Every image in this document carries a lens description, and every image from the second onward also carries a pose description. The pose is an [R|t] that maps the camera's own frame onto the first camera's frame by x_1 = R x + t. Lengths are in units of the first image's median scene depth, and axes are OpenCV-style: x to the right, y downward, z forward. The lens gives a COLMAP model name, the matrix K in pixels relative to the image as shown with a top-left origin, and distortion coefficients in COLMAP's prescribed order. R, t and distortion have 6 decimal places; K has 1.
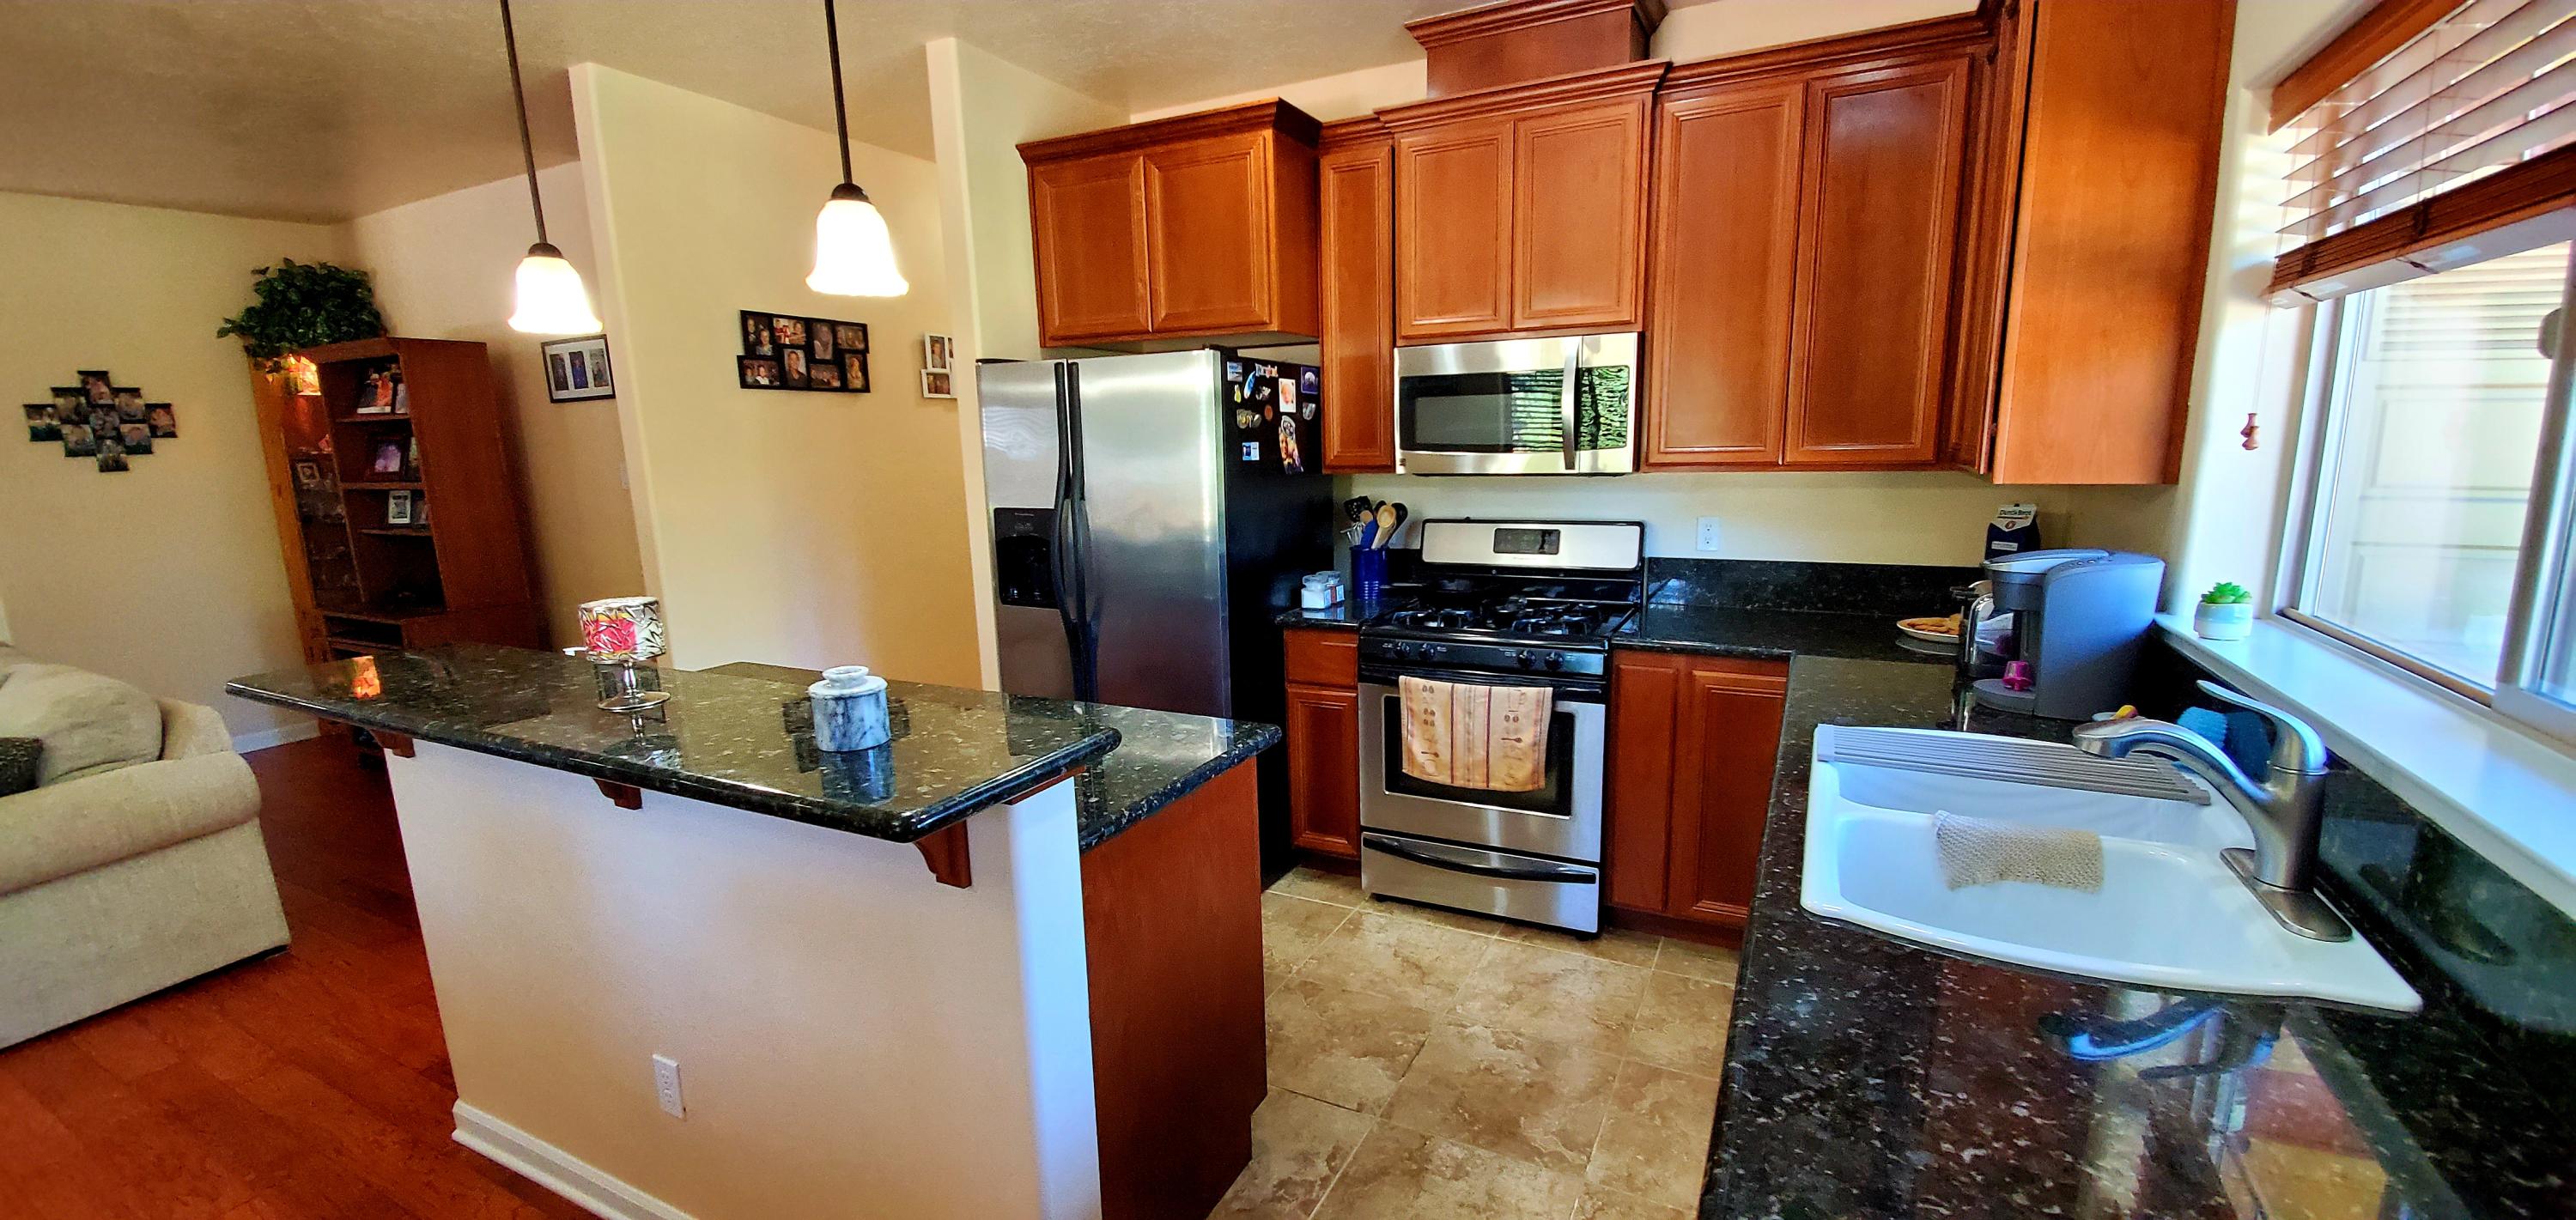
lens RADIAL K [[1021.5, 0, 1300.7], [0, 1021.5, 640.6], [0, 0, 1]] dist [0.011241, -0.017129]
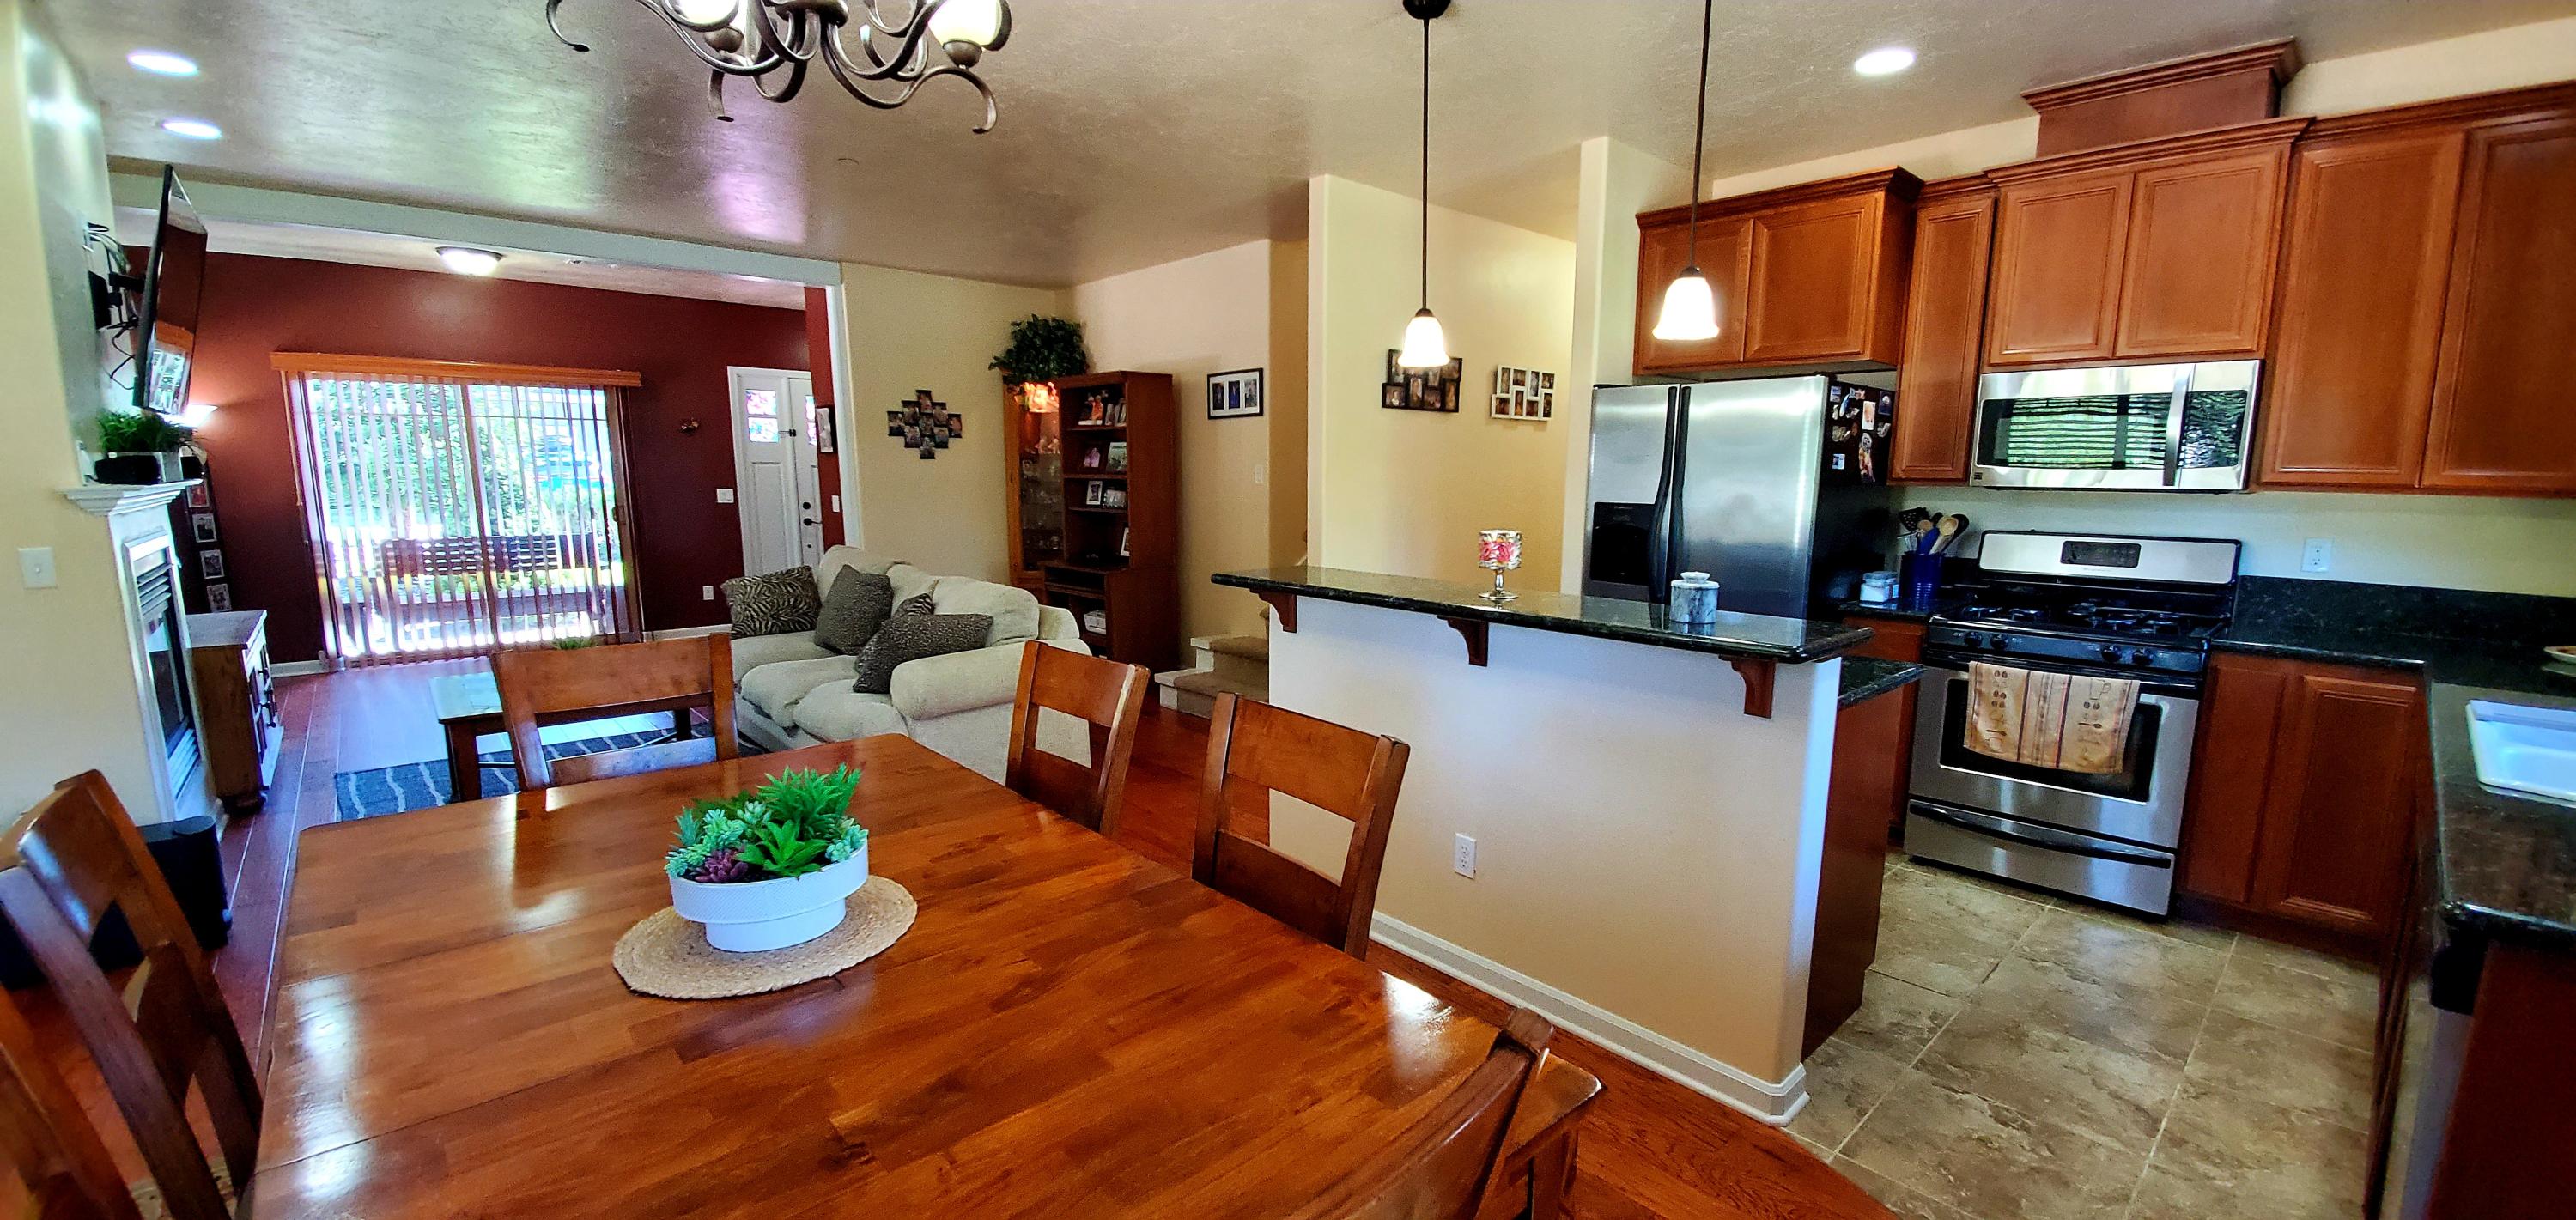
lens RADIAL K [[1009.1, 0, 1304.1], [0, 1009.1, 635.0], [0, 0, 1]] dist [0.010818, -0.015397]
pose [[0.934792, 0.084033, -0.345112, -0.196885], [-0.094864, 0.995383, -0.014583, 0.086570], [0.342293, 0.046371, 0.938448, -0.287094]]
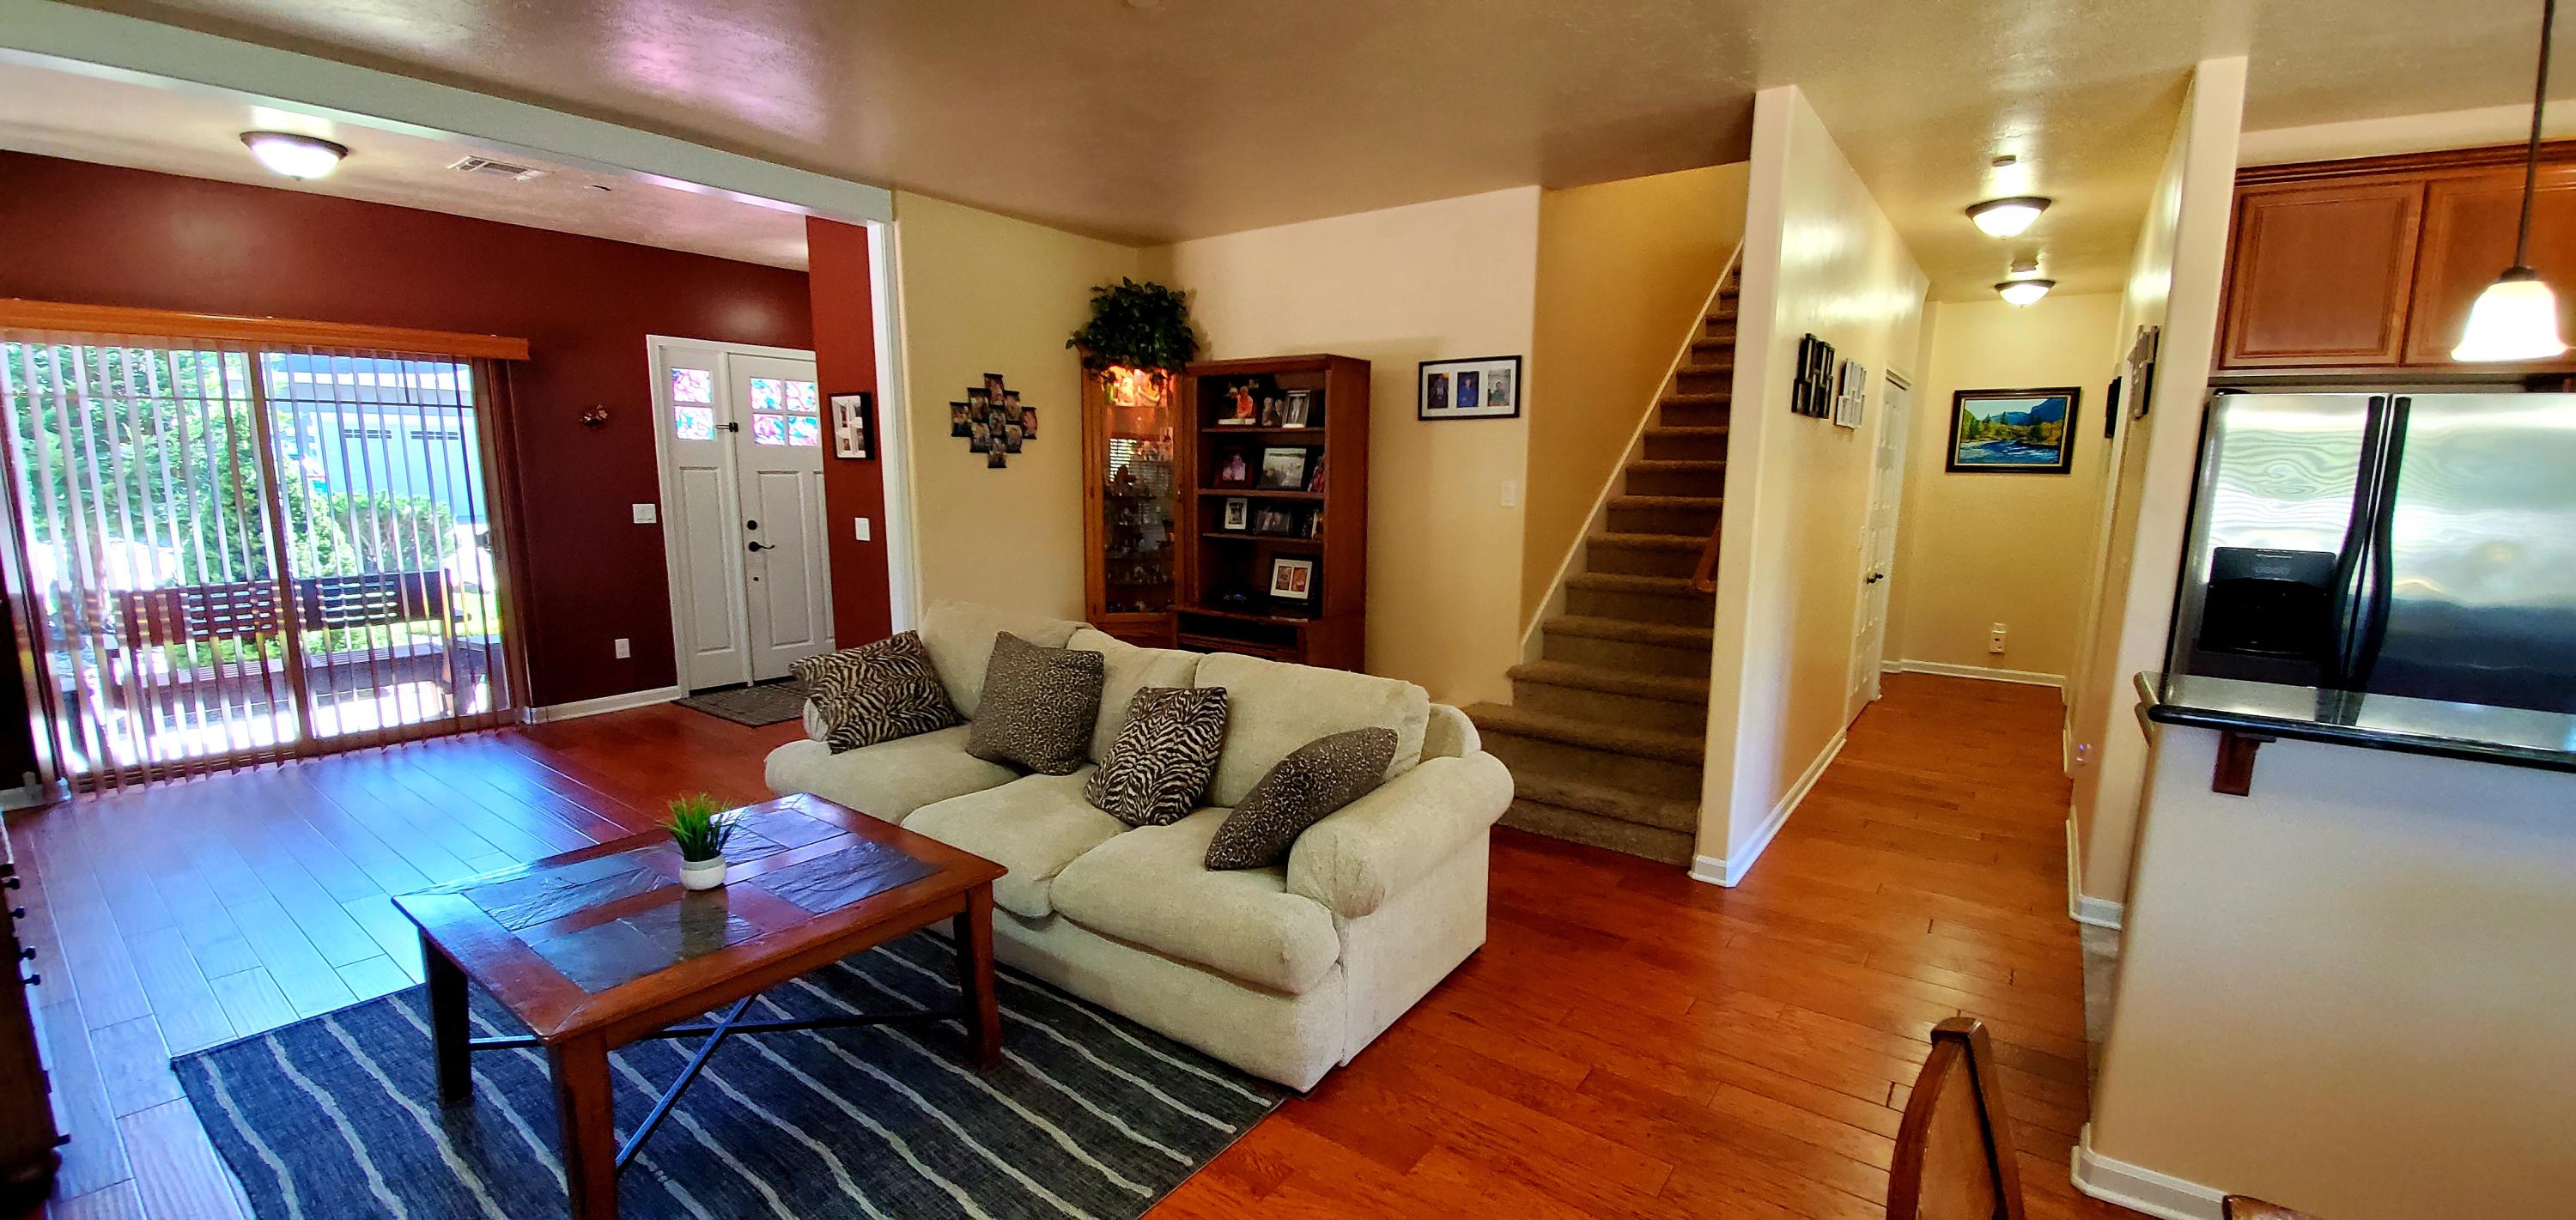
lens RADIAL K [[1021.5, 0, 1300.7], [0, 1021.5, 640.6], [0, 0, 1]] dist [0.011241, -0.017129]
pose [[0.985397, 0.060598, -0.159126, -1.001234], [-0.064953, 0.997639, -0.022307, 0.032392], [0.157398, 0.032317, 0.987006, -0.054335]]
